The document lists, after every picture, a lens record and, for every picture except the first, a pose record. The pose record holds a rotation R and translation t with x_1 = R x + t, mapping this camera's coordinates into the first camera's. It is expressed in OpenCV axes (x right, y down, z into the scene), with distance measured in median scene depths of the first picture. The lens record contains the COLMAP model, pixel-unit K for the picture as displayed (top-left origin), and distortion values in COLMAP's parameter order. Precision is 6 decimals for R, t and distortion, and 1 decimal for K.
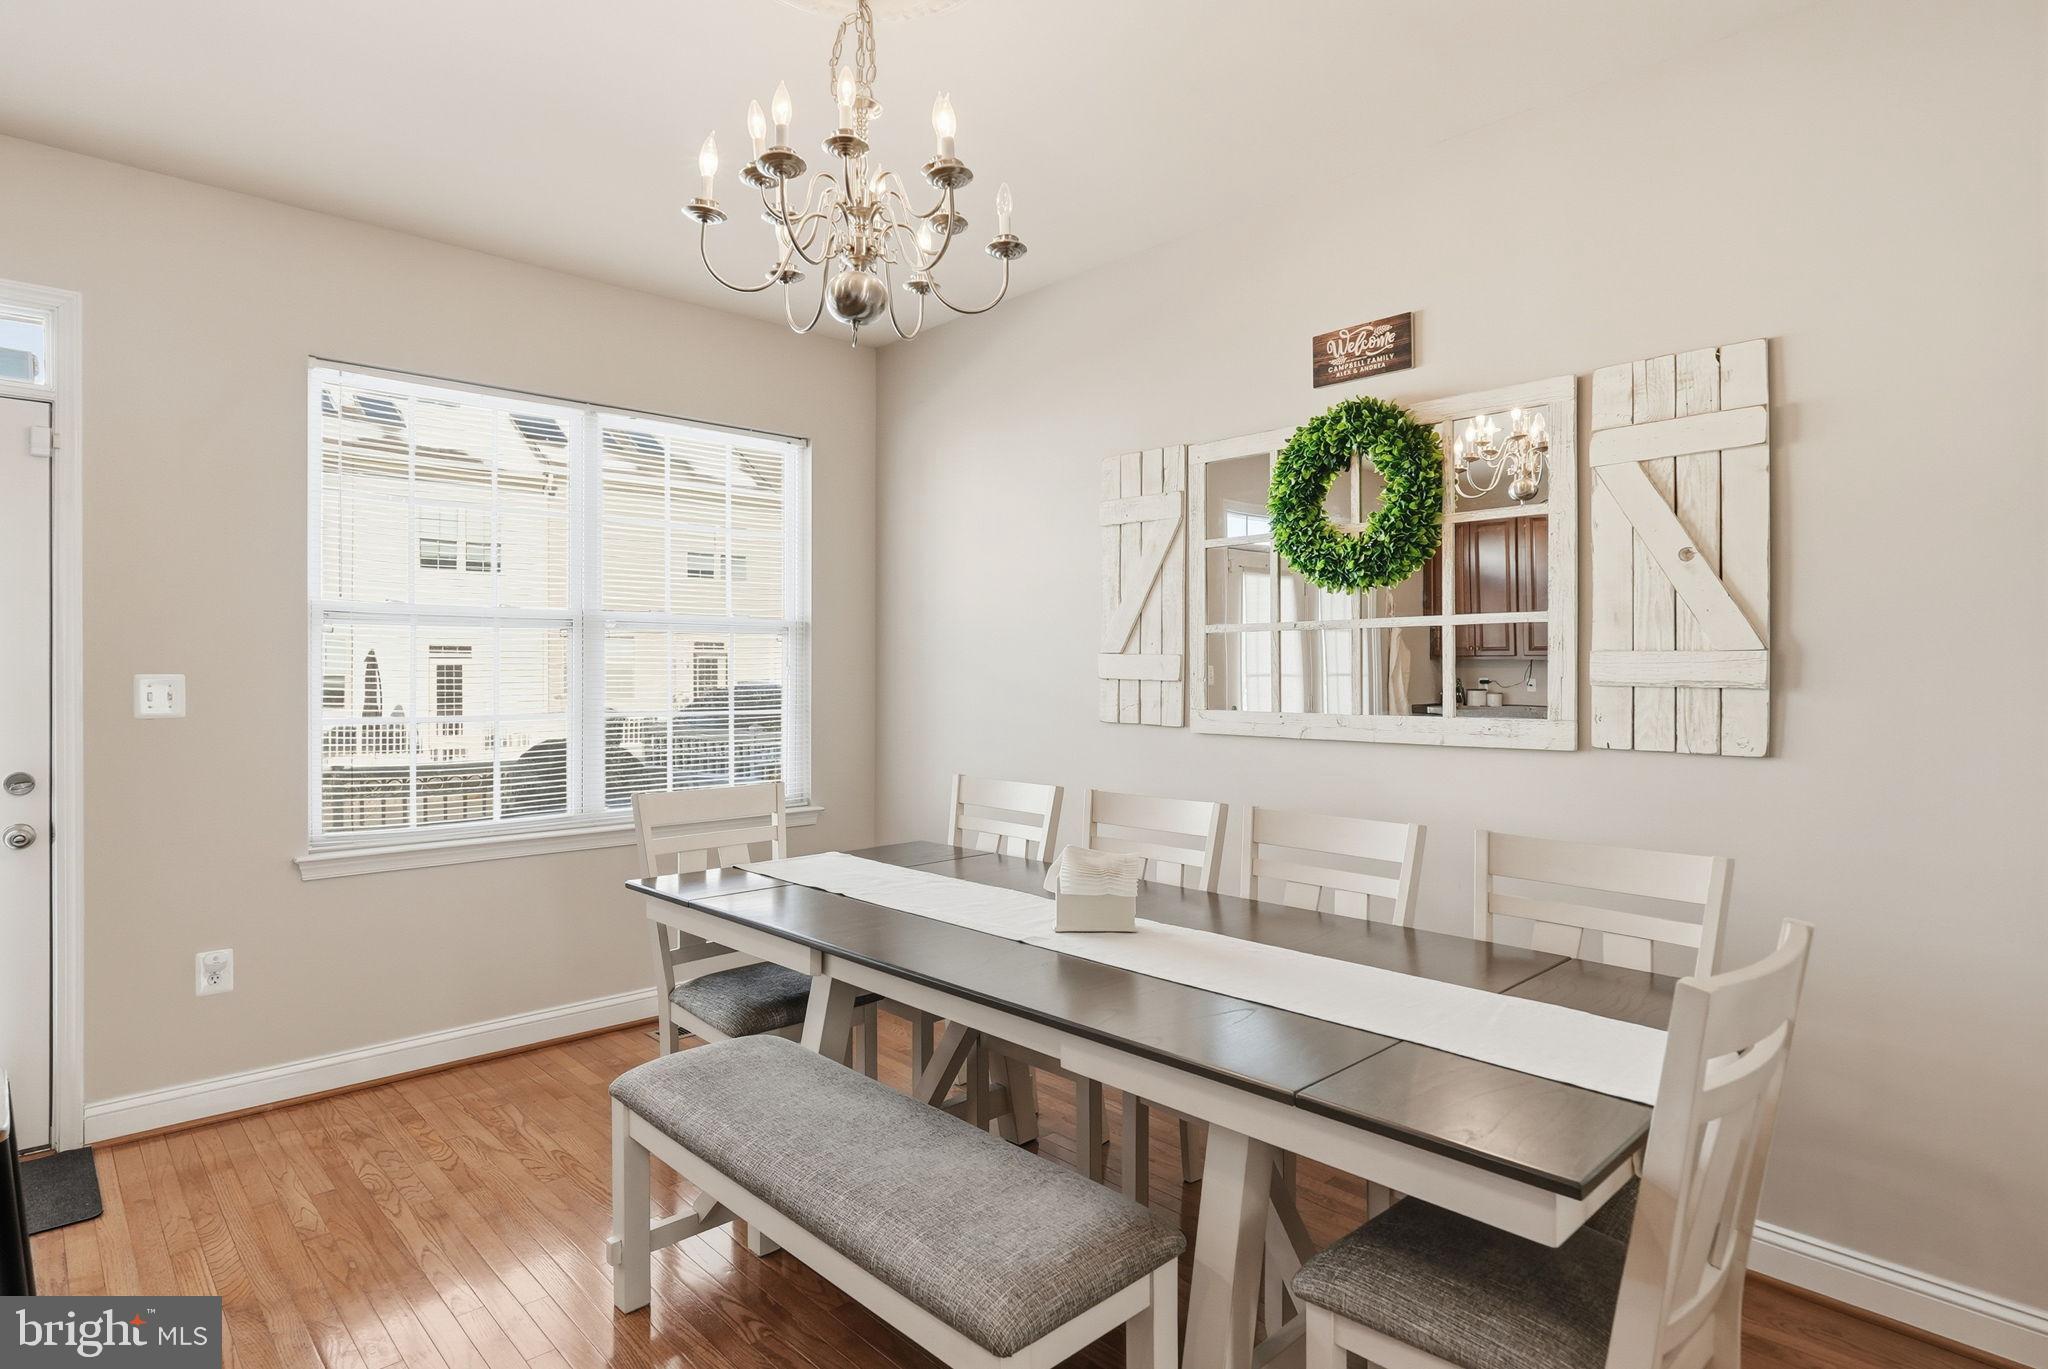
lens RADIAL K [[1073.7, 0, 1028.6], [0, 1073.7, 674.2], [0, 0, 1]] dist [-0.013396, 0.001287]
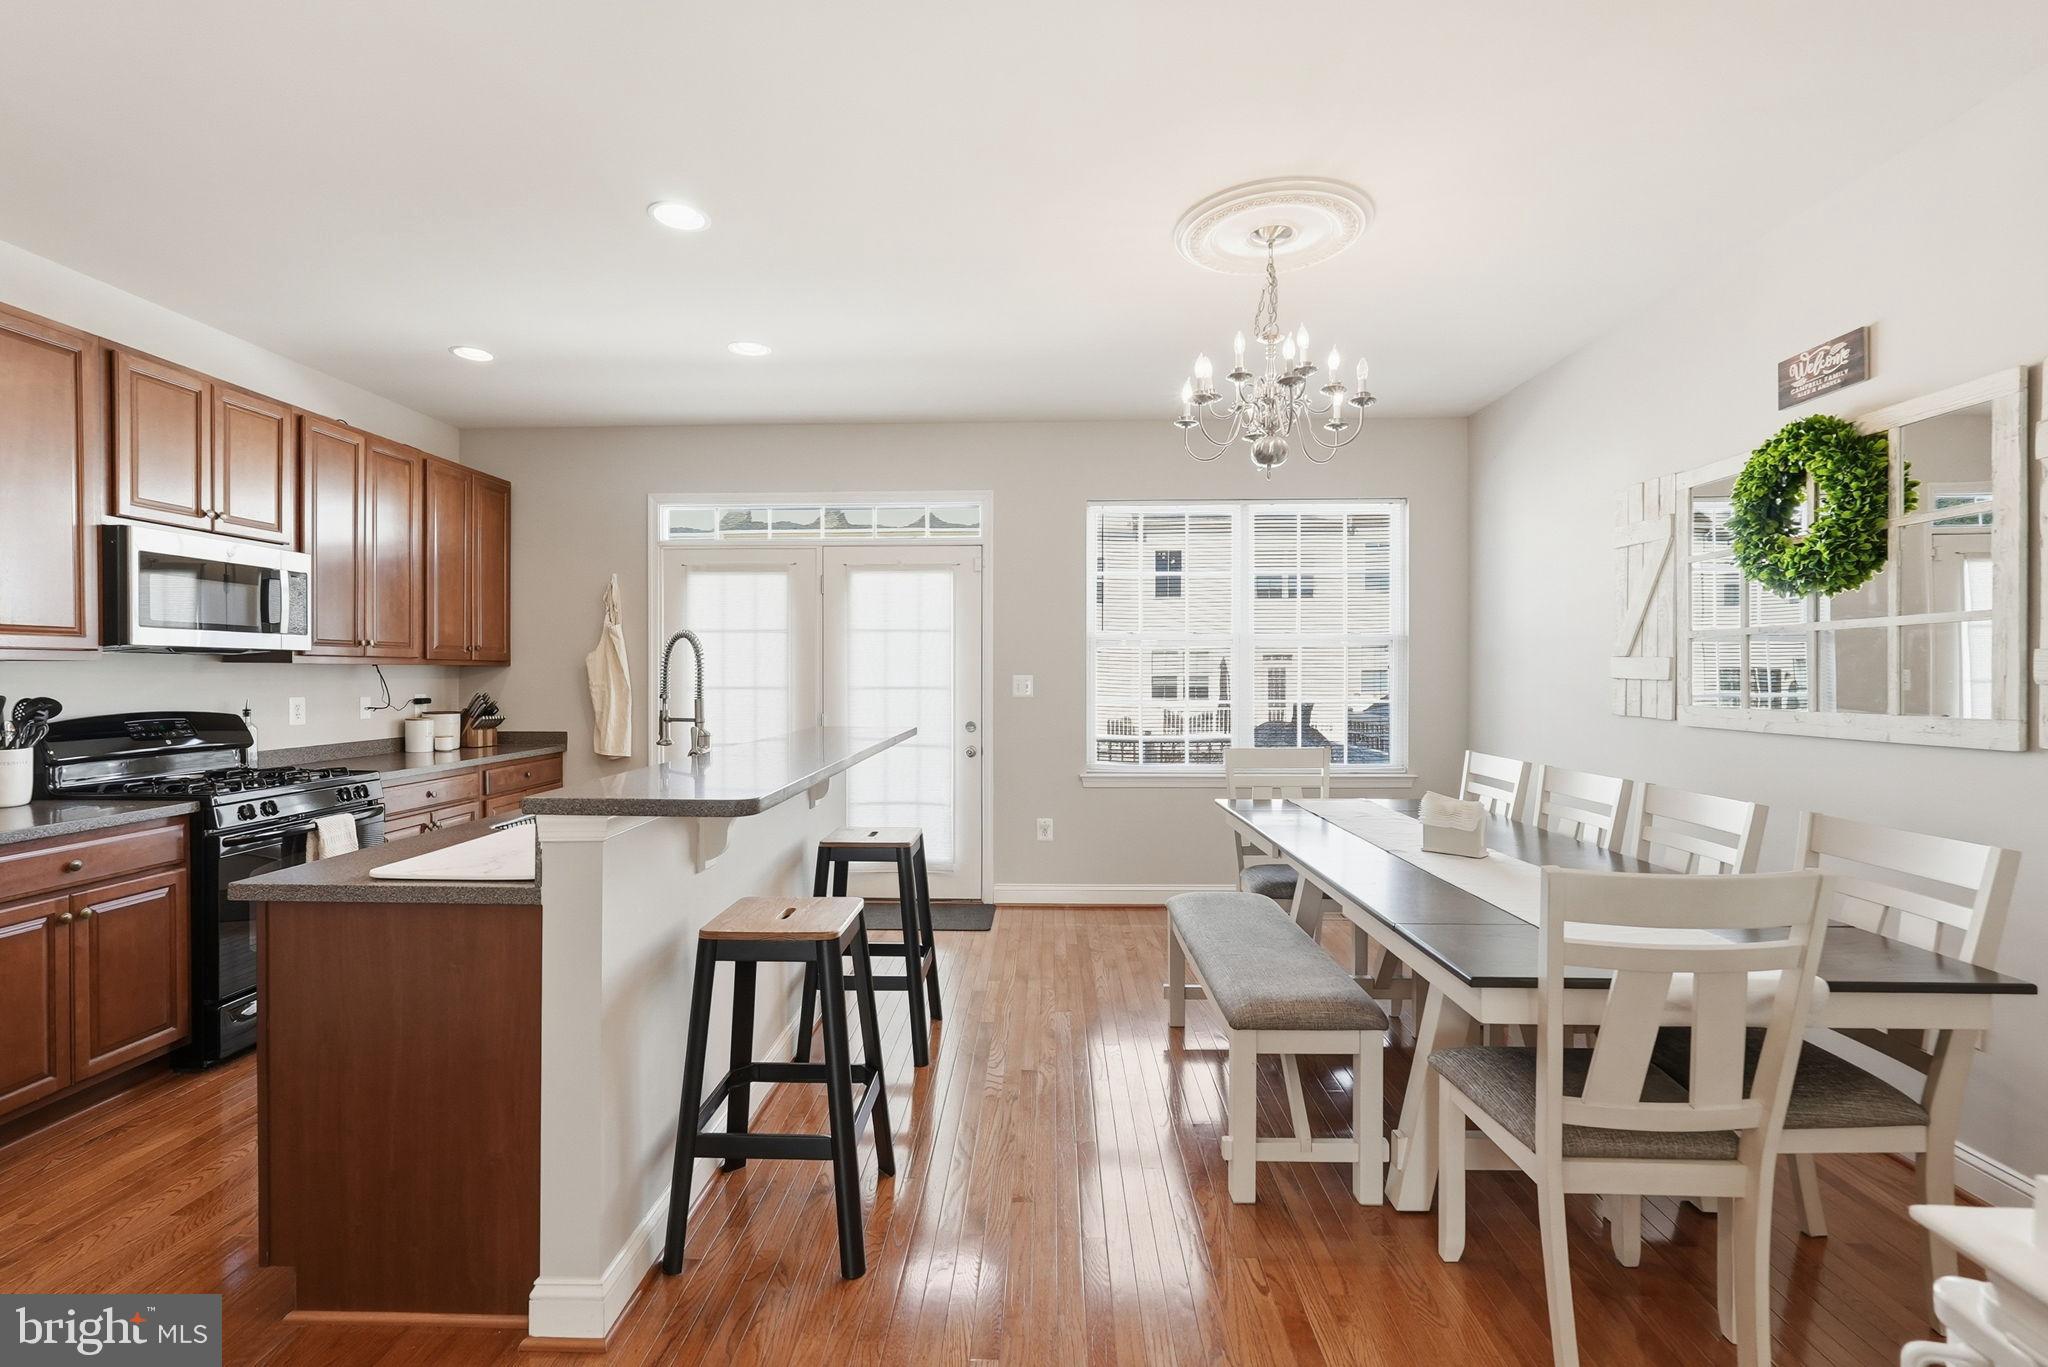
lens RADIAL K [[910.7, 0, 1035.8], [0, 910.7, 675.5], [0, 0, 1]] dist [-0.000894, 0.000353]
pose [[0.713731, -0.000063, -0.700420, 0.393913], [-0.000899, 0.999999, -0.001006, 0.003427], [0.700419, 0.001348, 0.713731, -0.194732]]
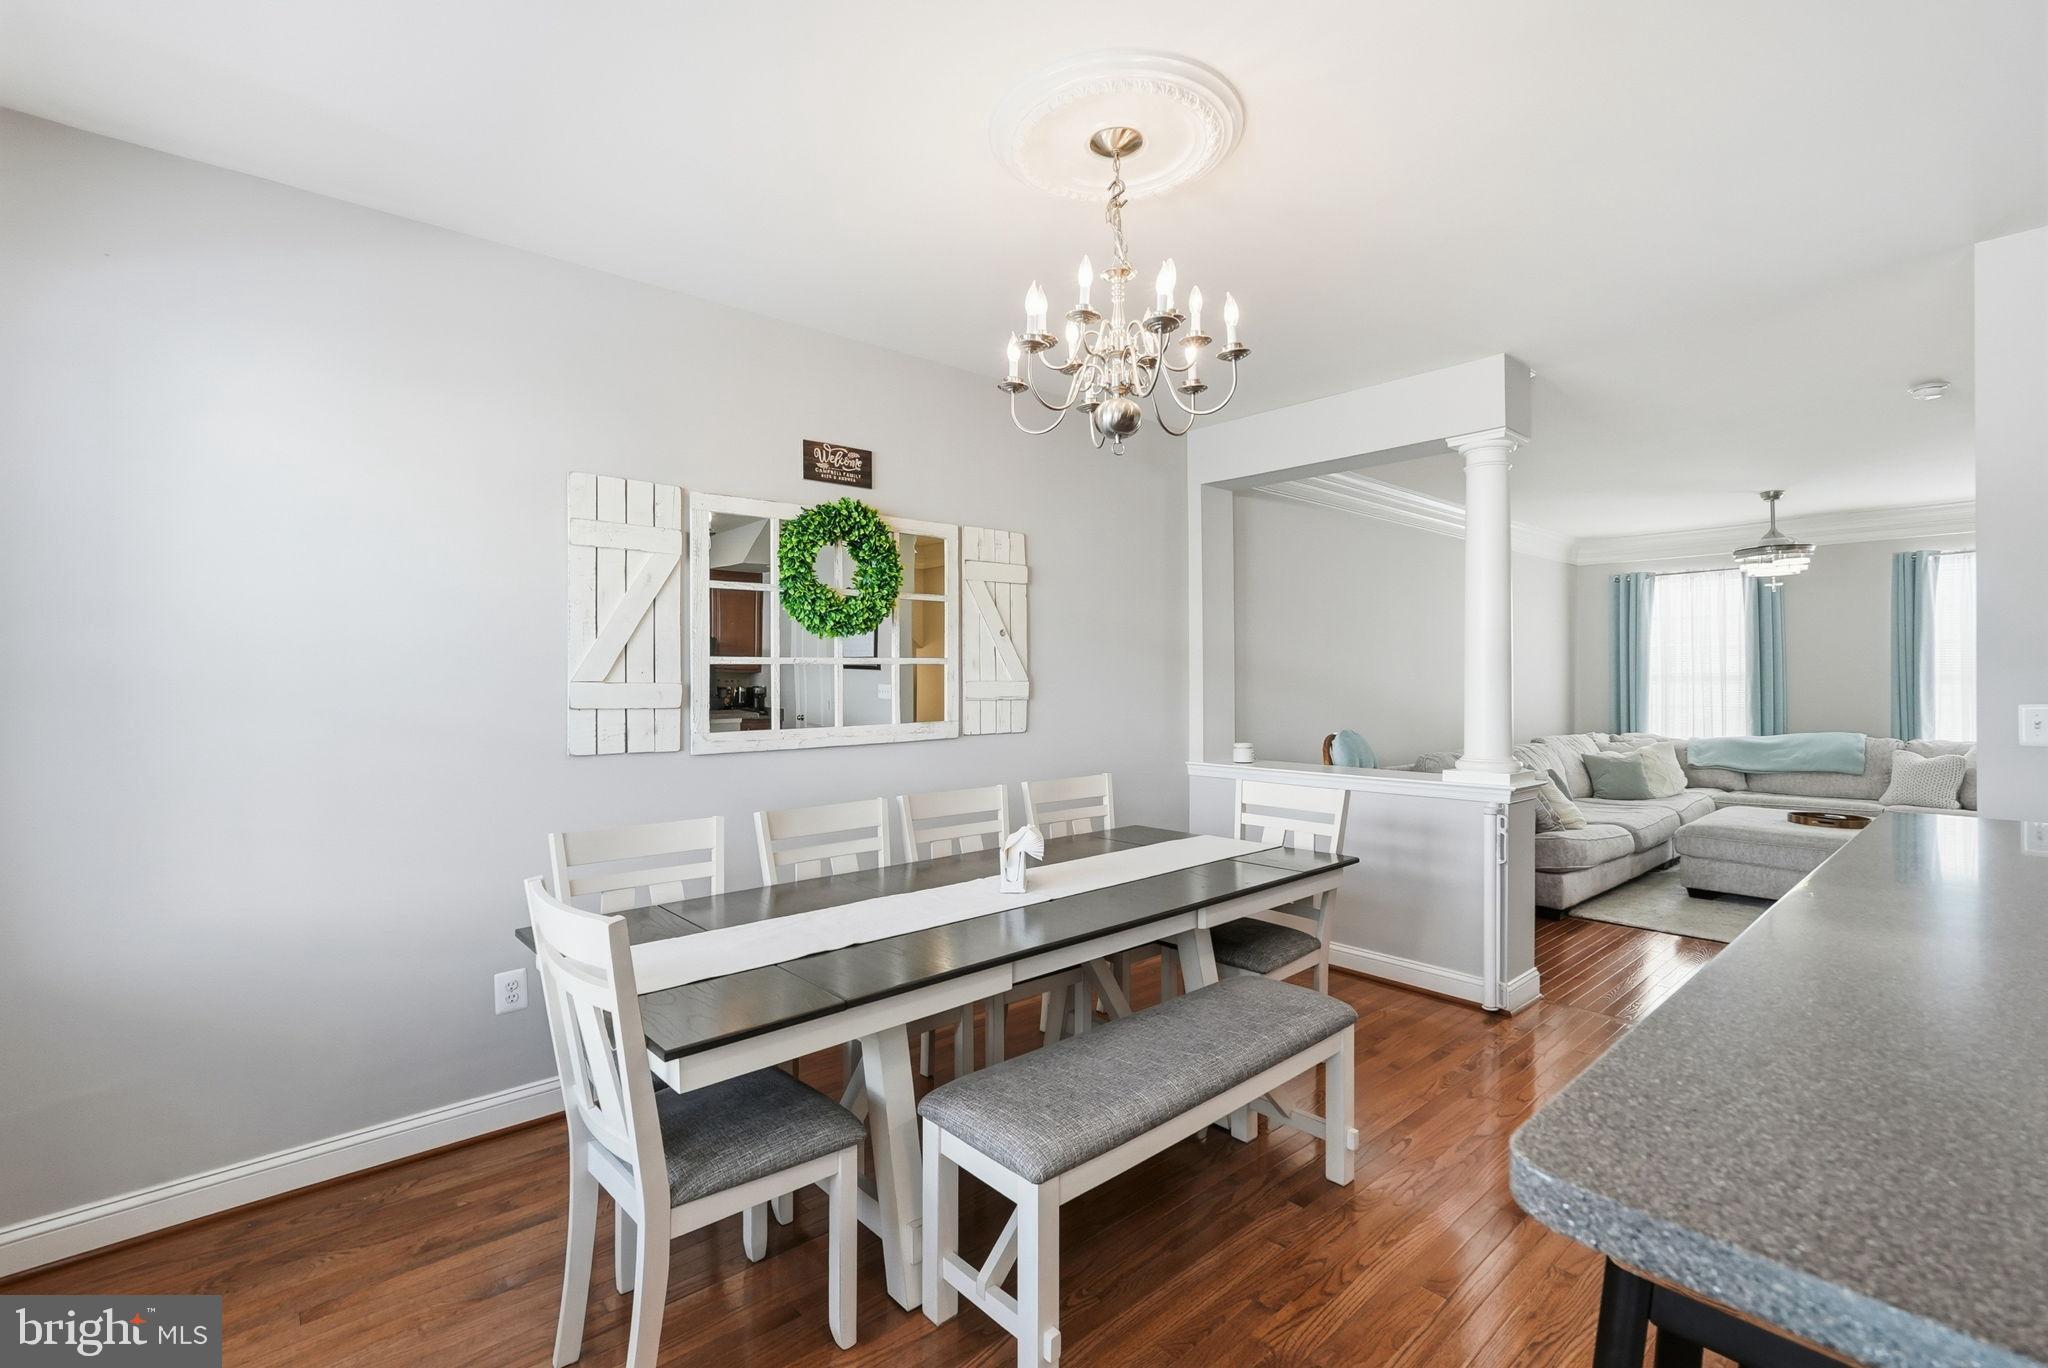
lens RADIAL K [[906.3, 0, 1012.5], [0, 906.3, 675.5], [0, 0, 1]] dist [-0.000610, 0.000144]
pose [[0.056196, -0.003993, 0.998412, -0.862728], [0.005841, 0.999976, 0.003670, -0.031992], [-0.998403, 0.005626, 0.056218, 0.721369]]
